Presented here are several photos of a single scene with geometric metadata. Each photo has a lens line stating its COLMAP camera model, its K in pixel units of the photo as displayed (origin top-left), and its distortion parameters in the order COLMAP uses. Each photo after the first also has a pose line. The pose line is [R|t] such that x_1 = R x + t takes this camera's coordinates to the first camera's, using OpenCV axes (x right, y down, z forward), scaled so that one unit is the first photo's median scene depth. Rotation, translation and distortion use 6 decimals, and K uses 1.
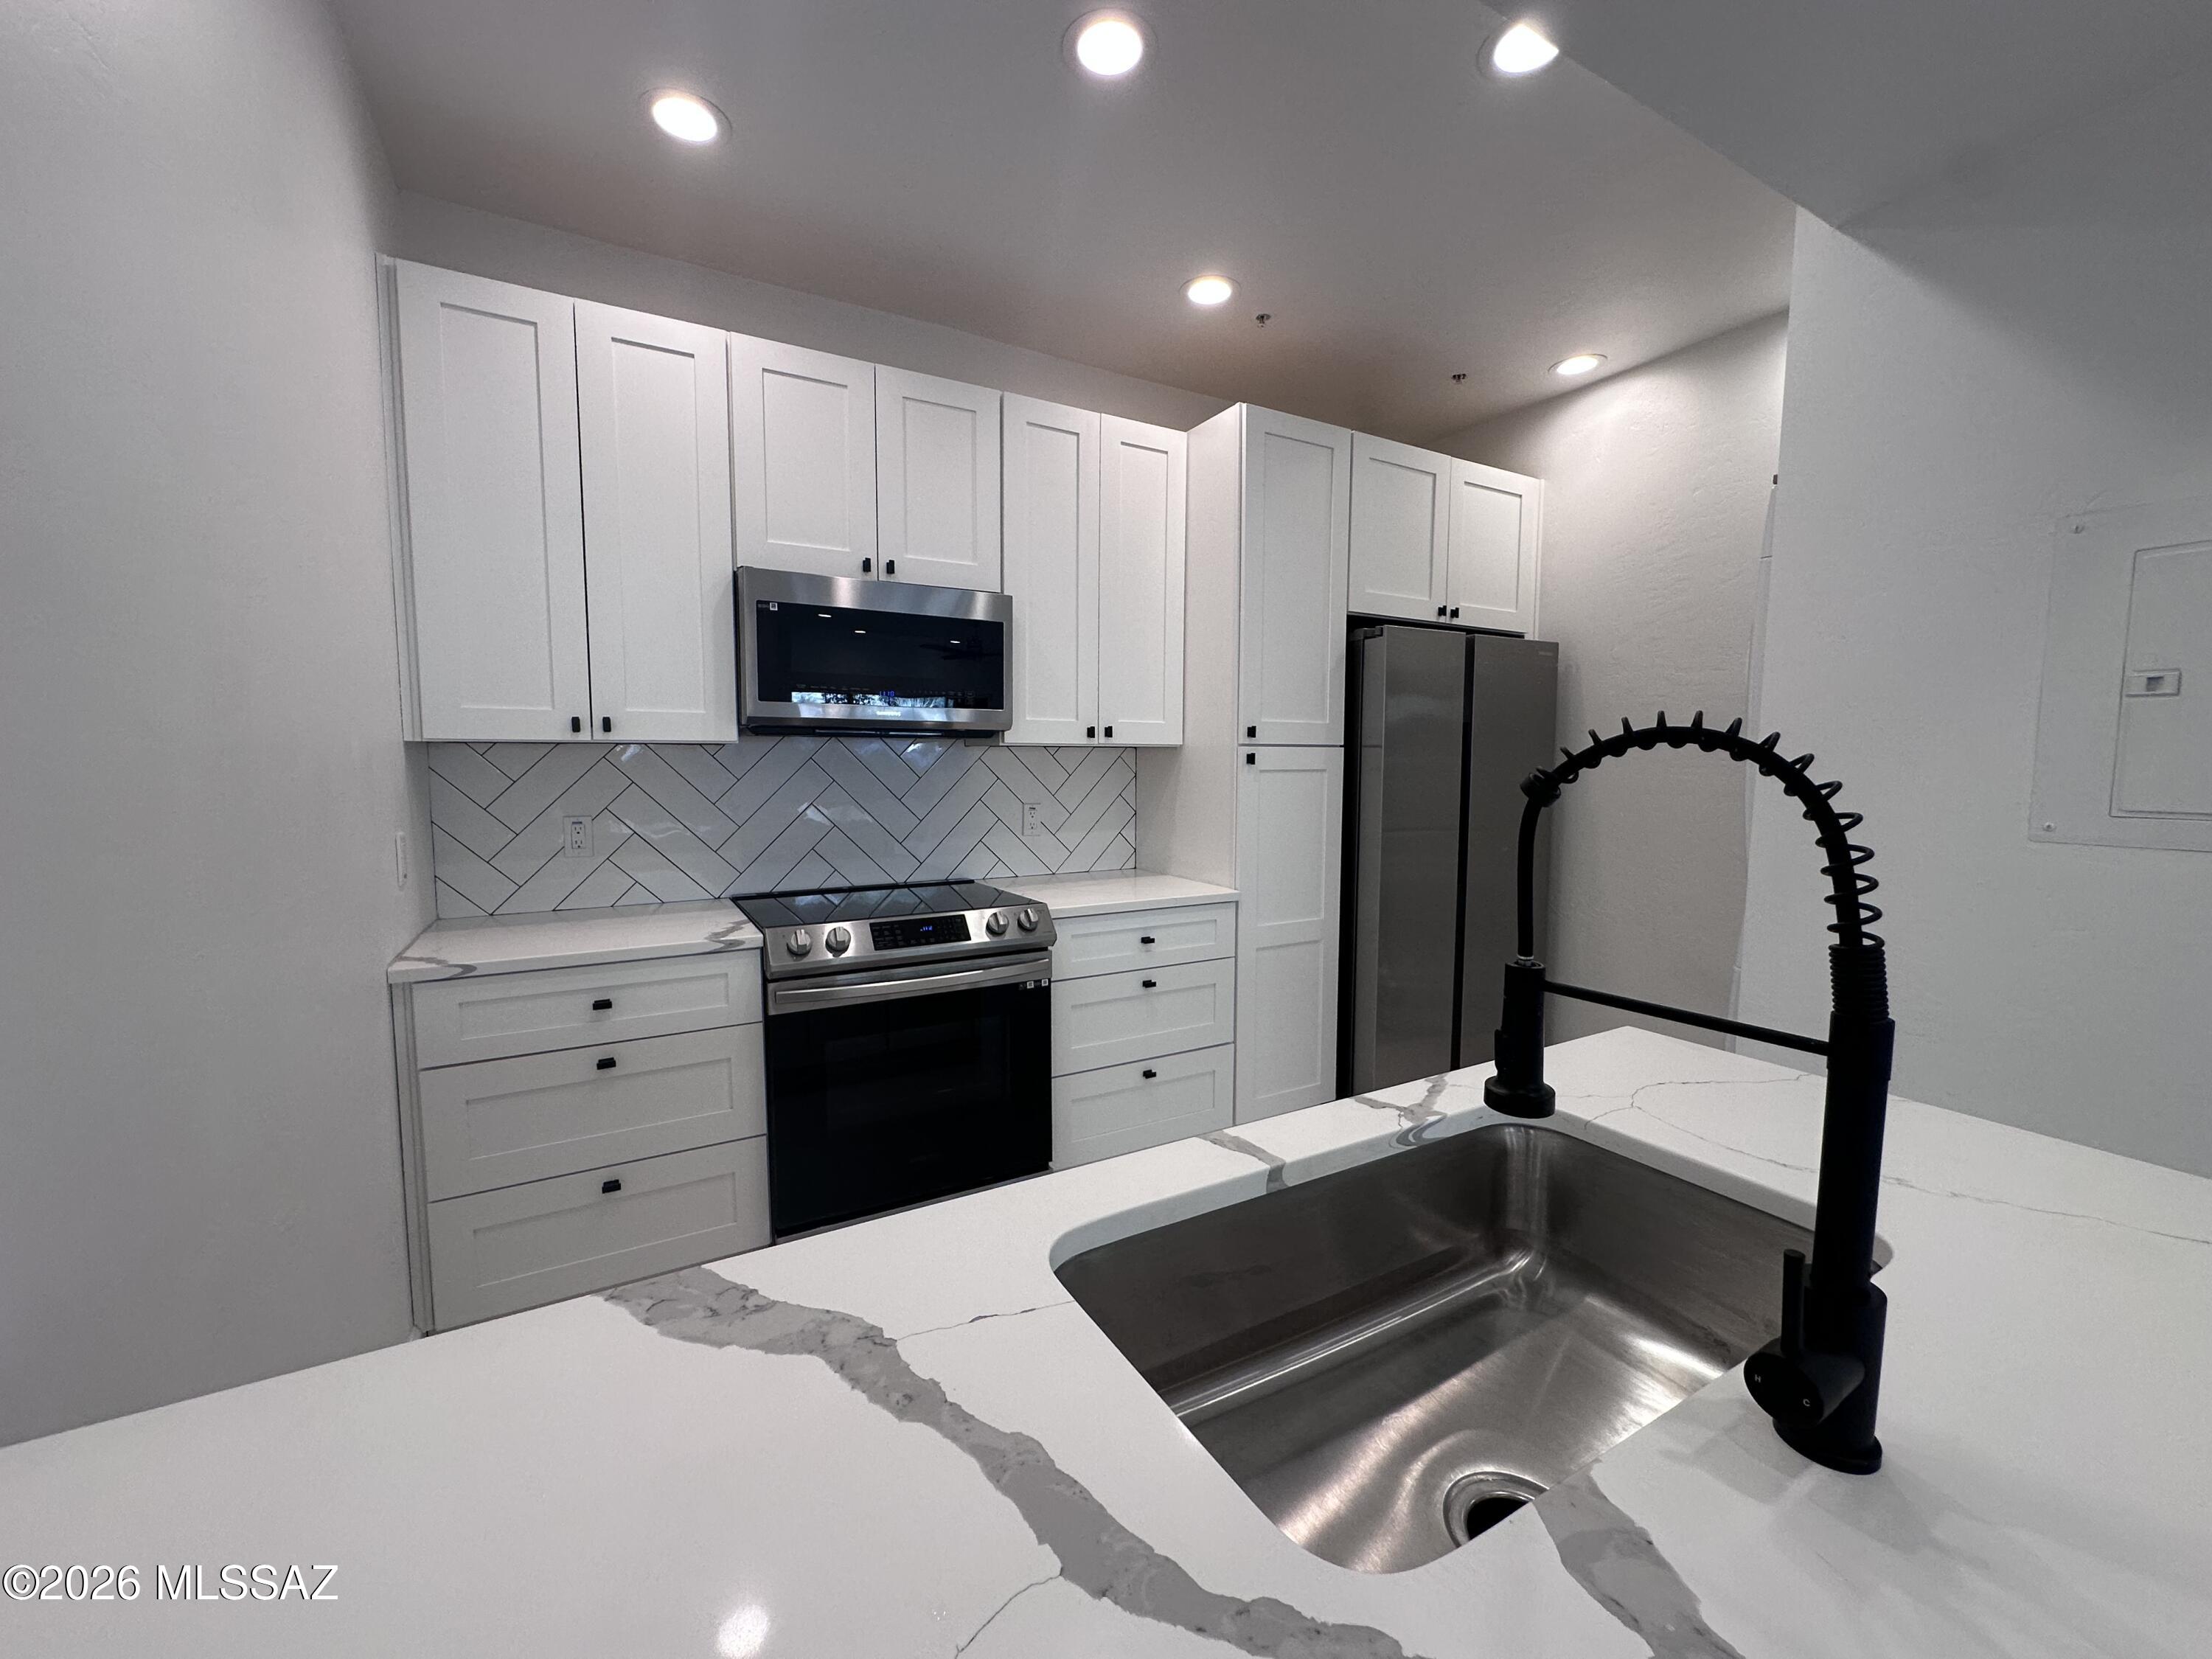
lens RADIAL K [[881.8, 0, 1105.1], [0, 881.8, 827.9], [0, 0, 1]] dist [-0.004388, 0.000386]
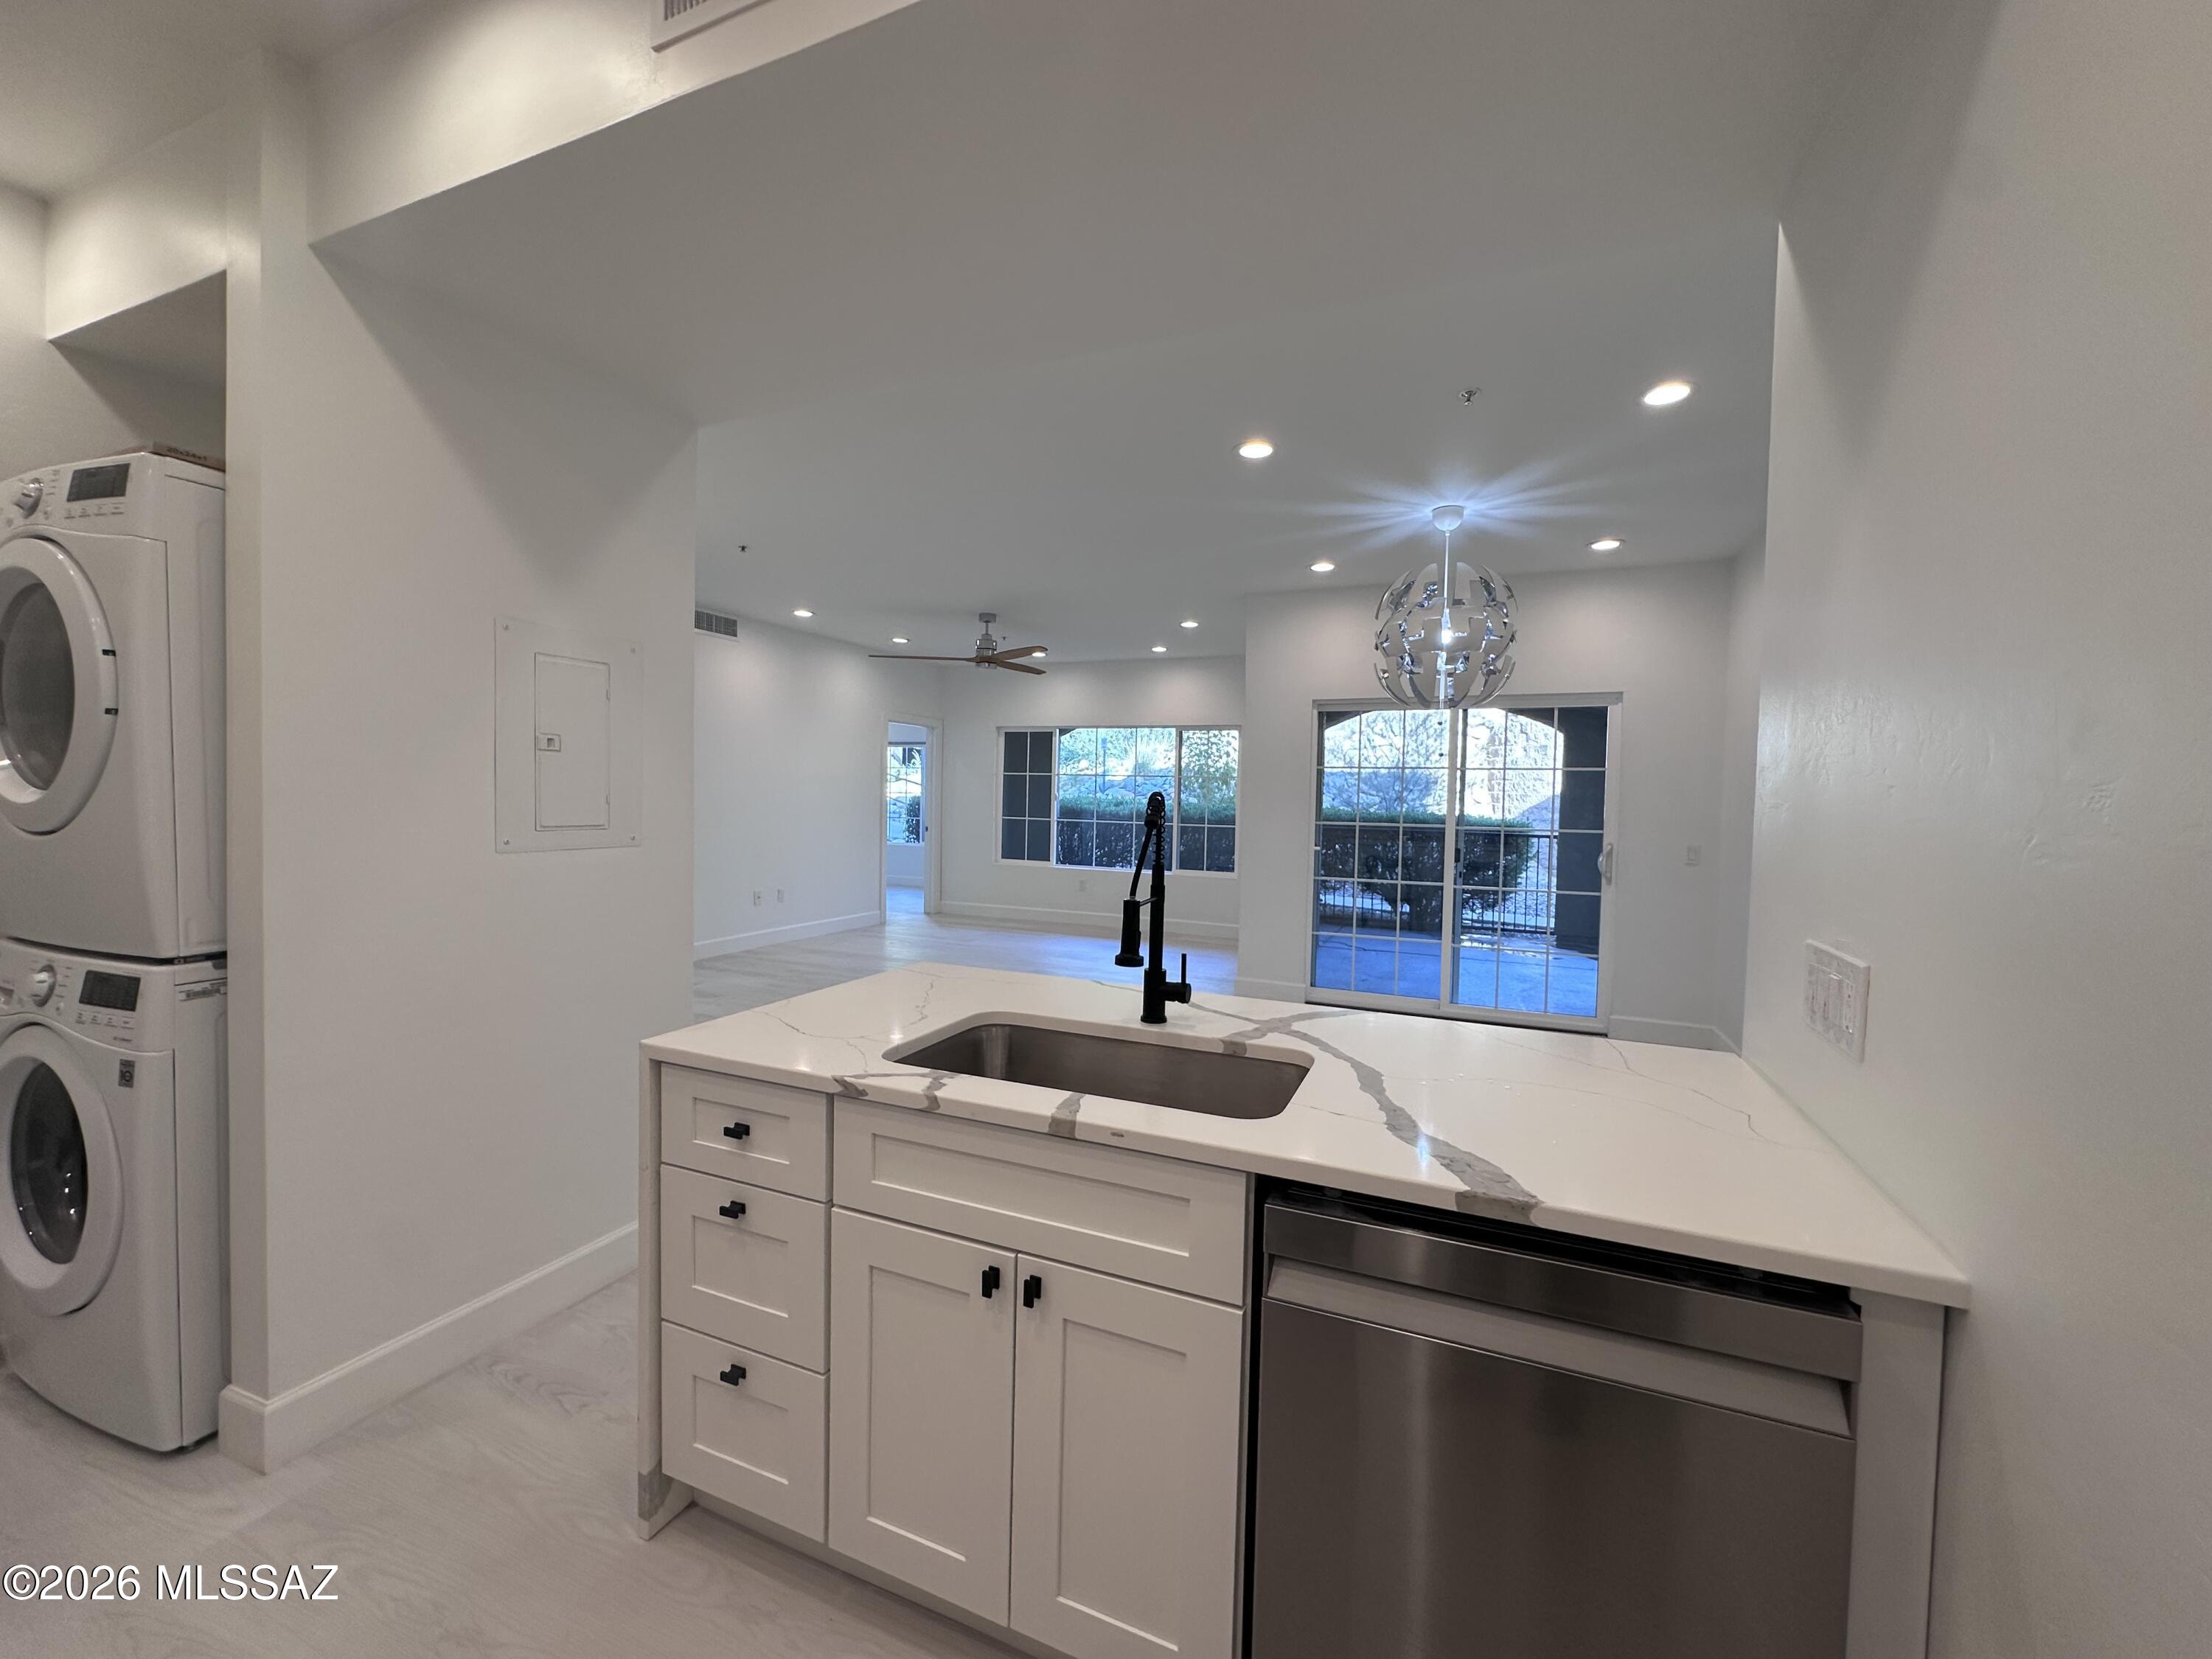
lens RADIAL K [[881.8, 0, 1105.1], [0, 881.8, 827.9], [0, 0, 1]] dist [-0.004388, 0.000386]
pose [[-0.601013, -0.046094, 0.797909, -0.363134], [0.043219, 0.995000, 0.090034, -0.066874], [-0.798070, 0.088597, -0.596016, 0.679772]]
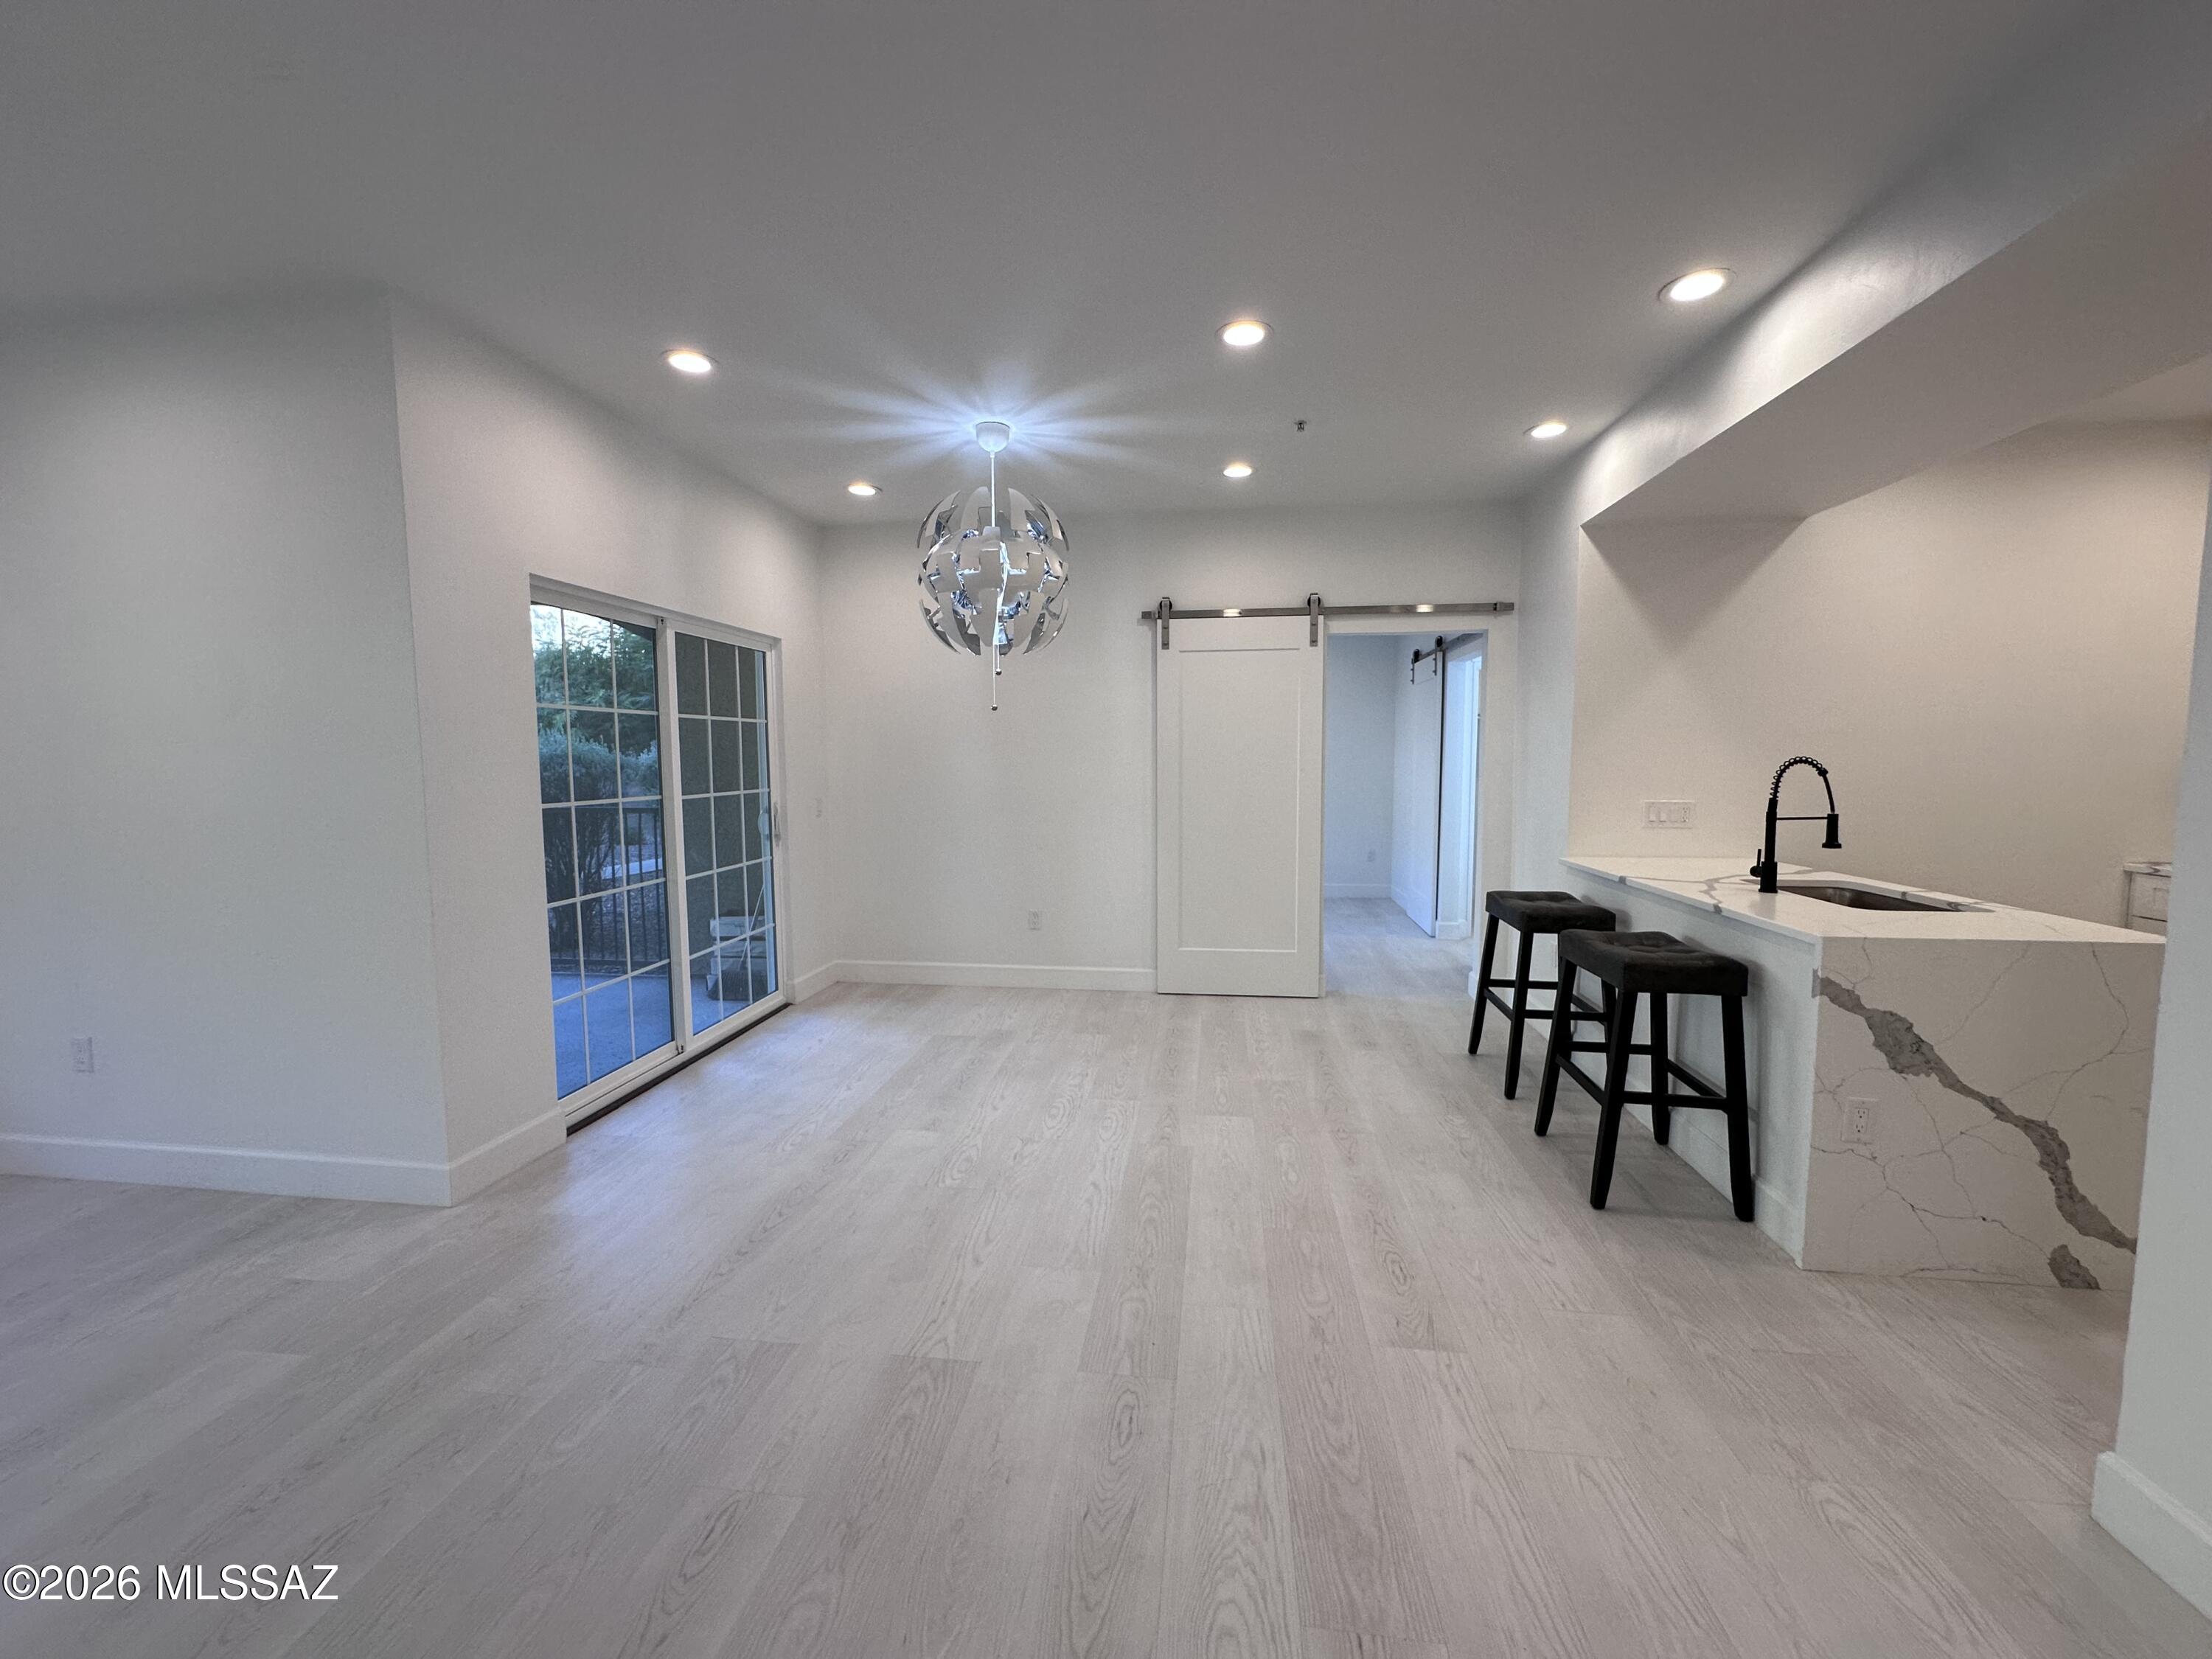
lens RADIAL K [[881.8, 0, 1105.1], [0, 881.8, 827.9], [0, 0, 1]] dist [-0.004388, 0.000386]
pose [[-0.607485, 0.063265, -0.791807, 1.714945], [-0.064032, 0.989679, 0.128202, -0.028492], [0.791746, 0.128582, -0.597164, 0.215547]]
